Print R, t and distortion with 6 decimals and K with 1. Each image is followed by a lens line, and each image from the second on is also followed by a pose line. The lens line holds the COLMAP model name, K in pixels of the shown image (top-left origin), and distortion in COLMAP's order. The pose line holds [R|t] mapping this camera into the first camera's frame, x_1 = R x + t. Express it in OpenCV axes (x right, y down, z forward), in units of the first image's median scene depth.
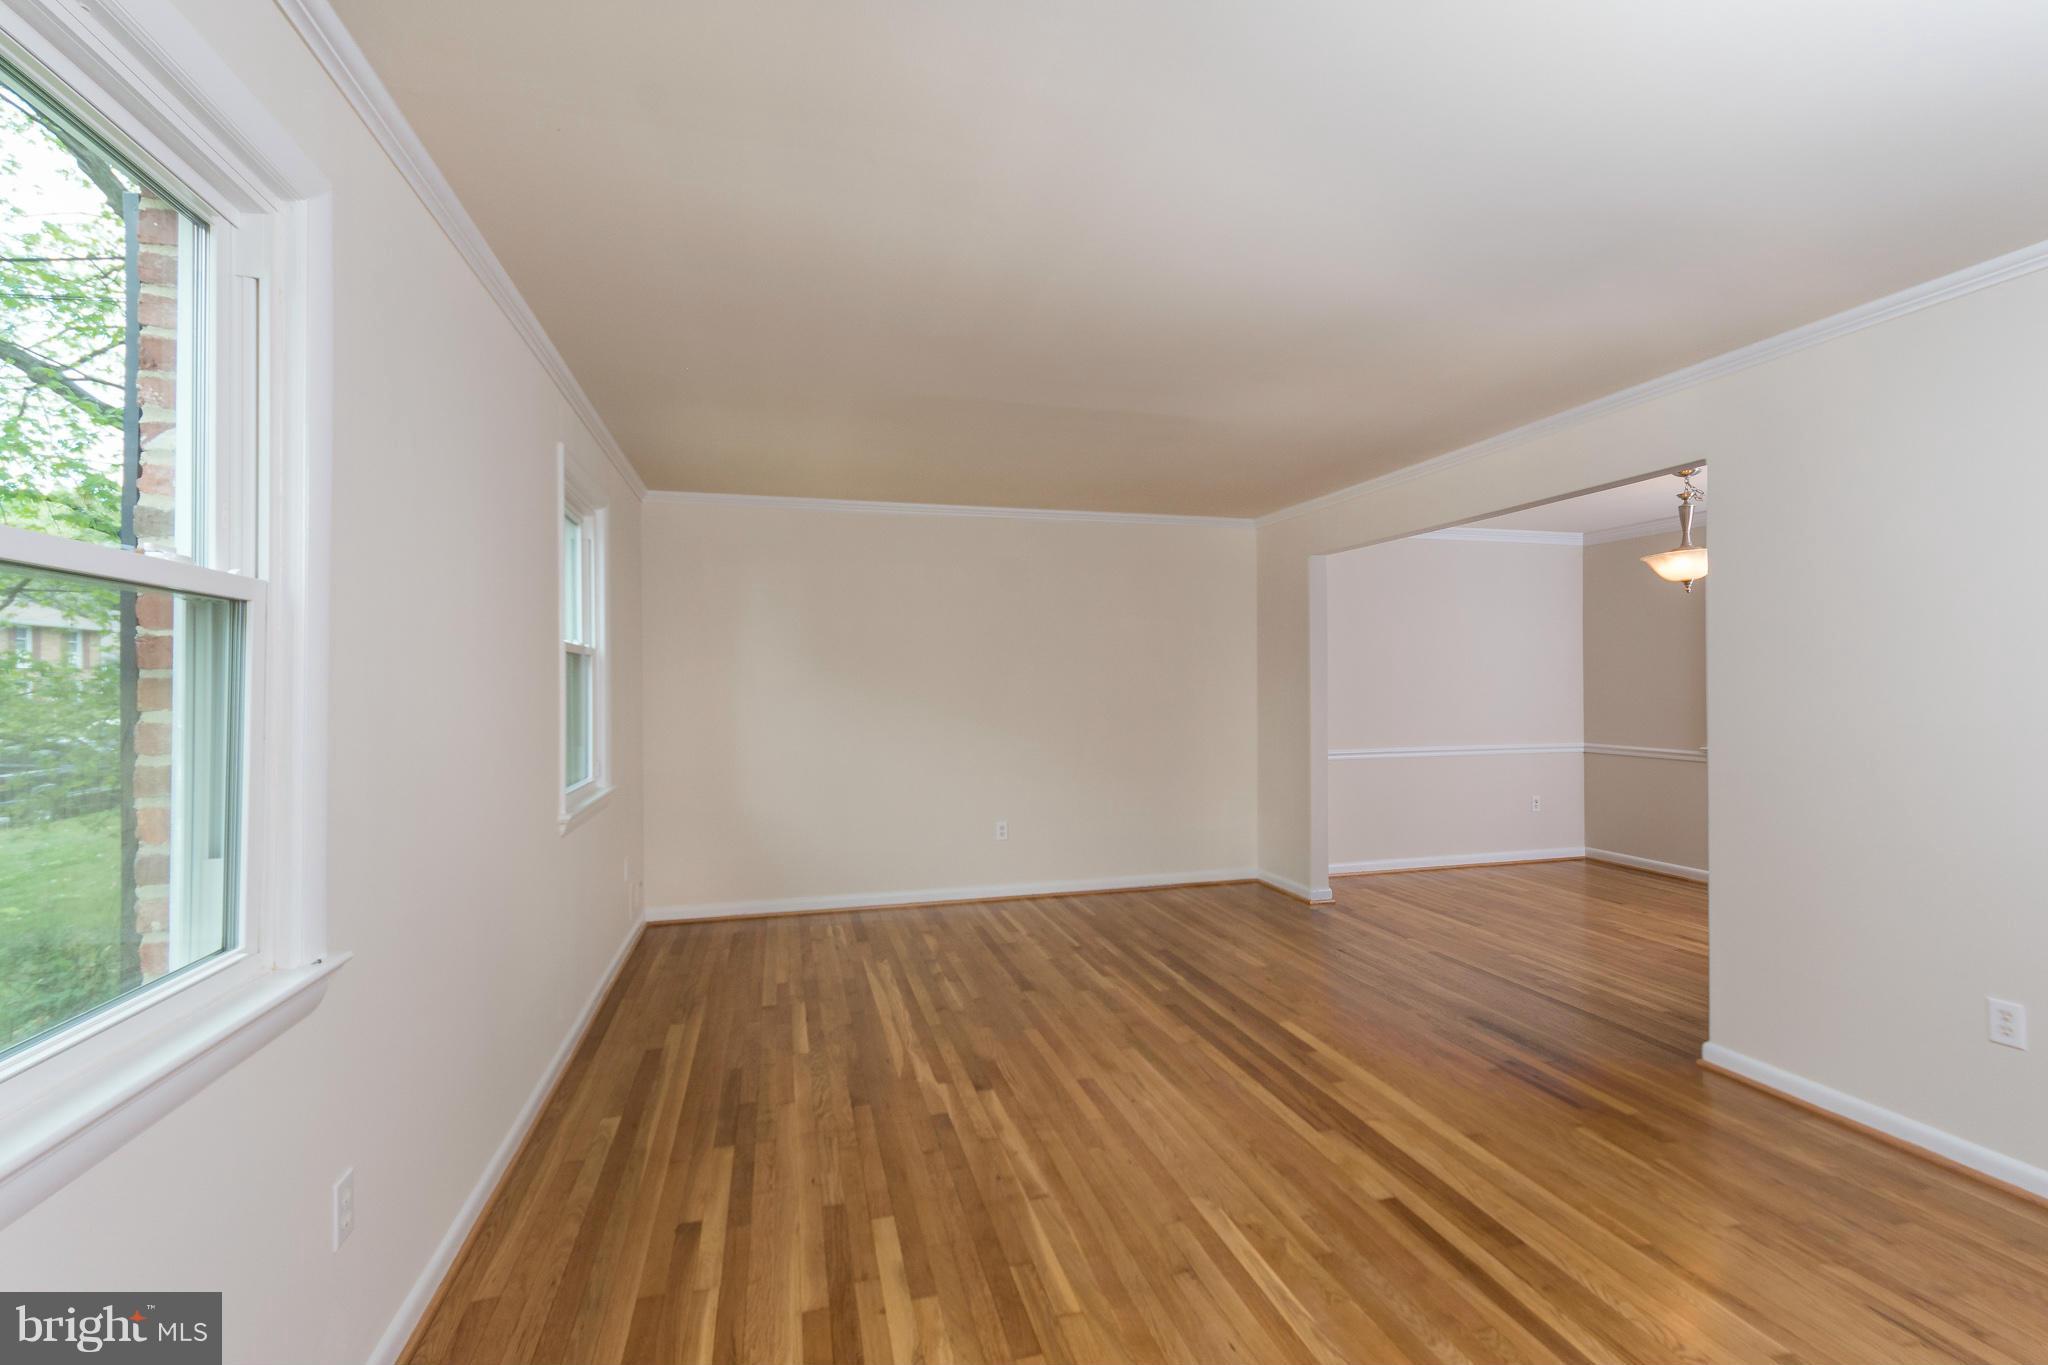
lens RADIAL K [[895.9, 0, 1013.4], [0, 895.9, 687.2], [0, 0, 1]] dist [0.000617, -0.000090]
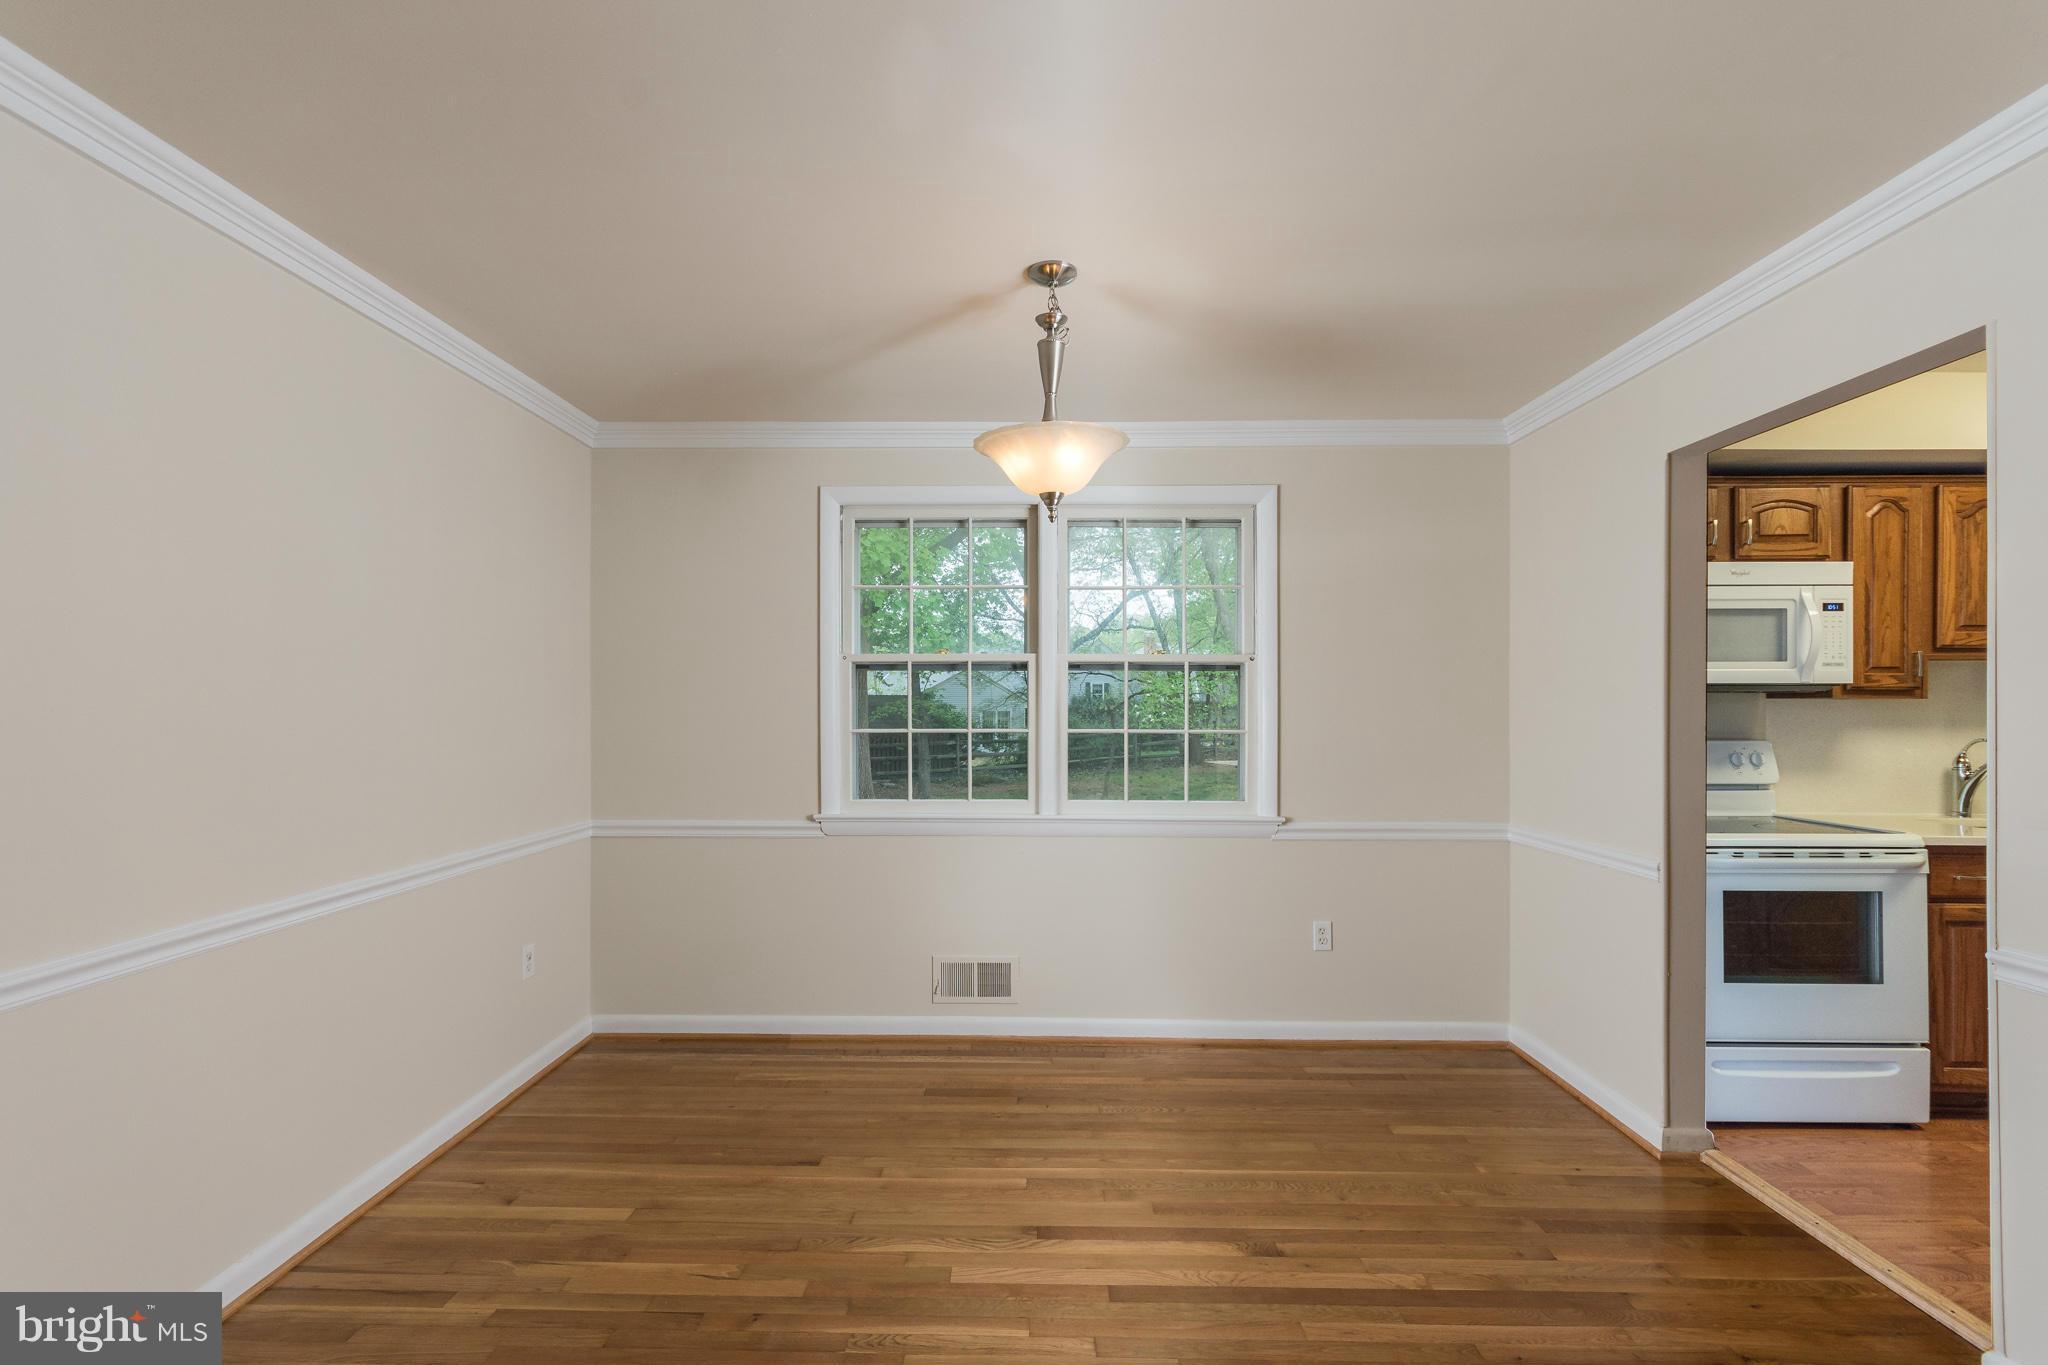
lens RADIAL K [[911.3, 0, 1020.7], [0, 911.3, 714.0], [0, 0, 1]] dist [0.002056, -0.000482]
pose [[0.278184, -0.007279, 0.960500, 0.410745], [0.003687, 0.999972, 0.006511, -0.009580], [-0.960521, 0.001730, 0.278203, 1.327441]]
